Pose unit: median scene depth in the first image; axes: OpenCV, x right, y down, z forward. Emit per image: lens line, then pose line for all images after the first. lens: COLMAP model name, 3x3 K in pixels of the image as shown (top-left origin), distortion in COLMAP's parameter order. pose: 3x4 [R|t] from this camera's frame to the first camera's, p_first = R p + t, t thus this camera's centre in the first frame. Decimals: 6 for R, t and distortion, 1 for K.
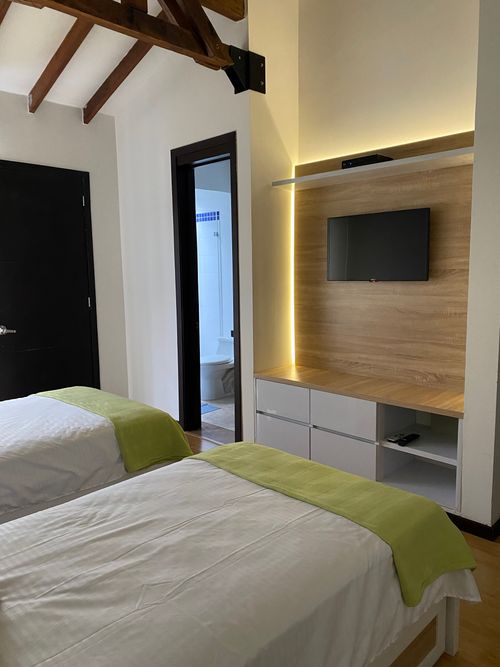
lens RADIAL K [[506.5, 0, 278.1], [0, 506.5, 333.9], [0, 0, 1]] dist [0.003284, 0.002513]
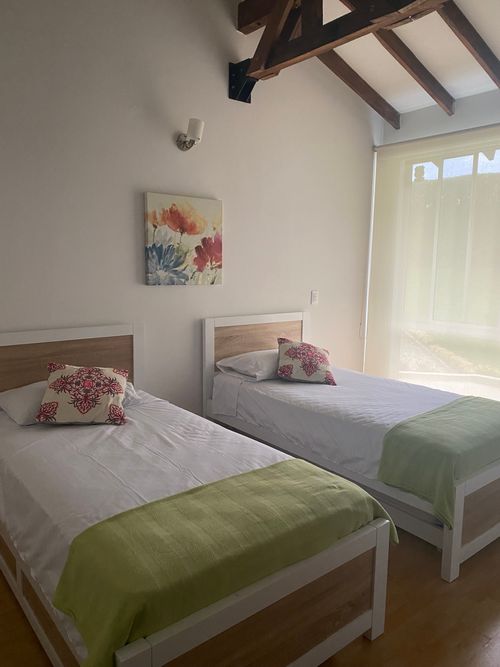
lens RADIAL K [[510.5, 0, 250.0], [0, 510.5, 333.5], [0, 0, 1]] dist [0.001773, 0.005639]
pose [[-0.126080, 0.150429, -0.980548, 1.054892], [-0.149147, 0.974326, 0.168652, -0.205654], [0.980744, 0.167510, -0.100407, 1.290854]]
